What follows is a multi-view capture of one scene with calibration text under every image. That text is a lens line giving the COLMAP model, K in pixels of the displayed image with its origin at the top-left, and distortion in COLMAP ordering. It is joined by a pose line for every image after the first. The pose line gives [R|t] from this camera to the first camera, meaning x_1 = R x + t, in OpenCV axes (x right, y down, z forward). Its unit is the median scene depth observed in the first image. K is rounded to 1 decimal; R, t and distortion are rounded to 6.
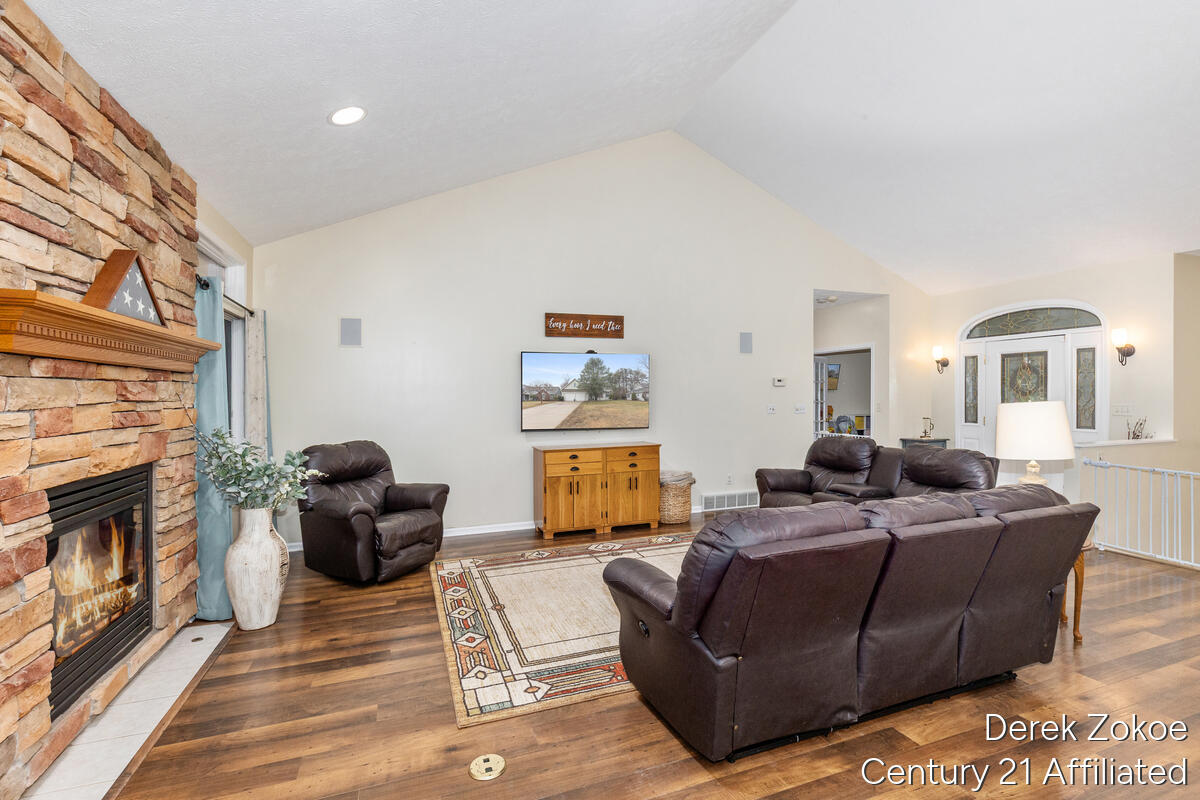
lens RADIAL K [[548.7, 0, 604.5], [0, 548.7, 389.9], [0, 0, 1]] dist [-0.002355, -0.000840]
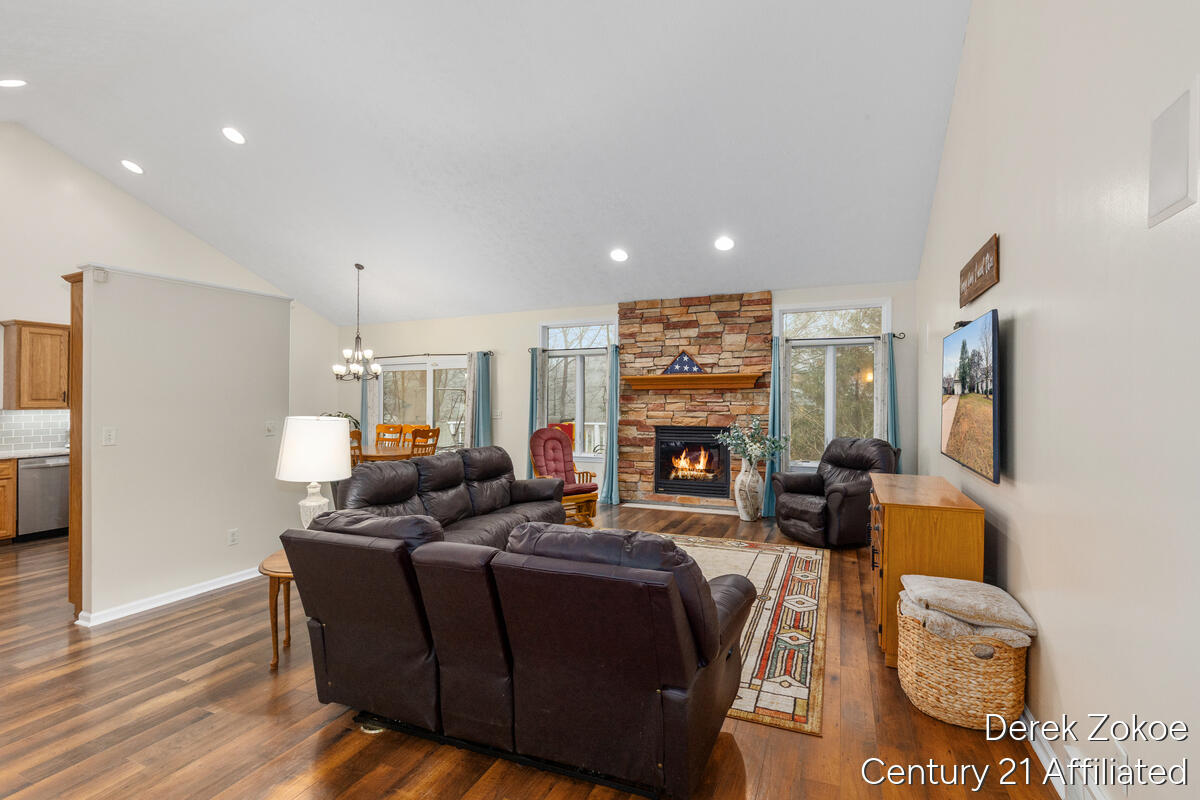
lens RADIAL K [[525.4, 0, 600.0], [0, 525.4, 400.0], [0, 0, 1]] dist [-0.001320, -0.000159]
pose [[-0.704024, 0.008252, -0.710128, 0.650119], [0.018489, 0.999807, -0.006712, 0.004885], [0.709935, -0.017855, -0.704040, 1.207249]]
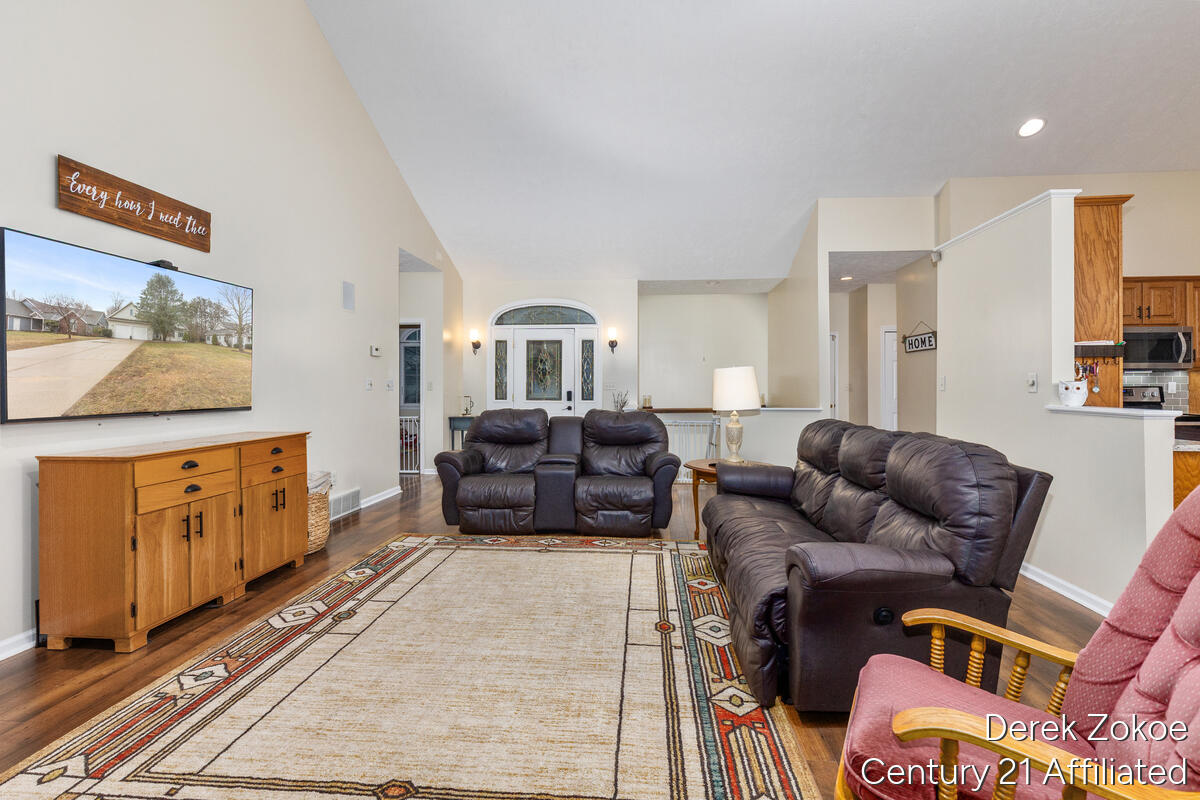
lens RADIAL K [[548.7, 0, 604.5], [0, 548.7, 389.9], [0, 0, 1]] dist [-0.002355, -0.000840]
pose [[0.422457, 0.003543, 0.906376, -0.343624], [-0.009858, 0.999951, 0.000686, 0.048574], [-0.906329, -0.009225, 0.422472, 0.439774]]
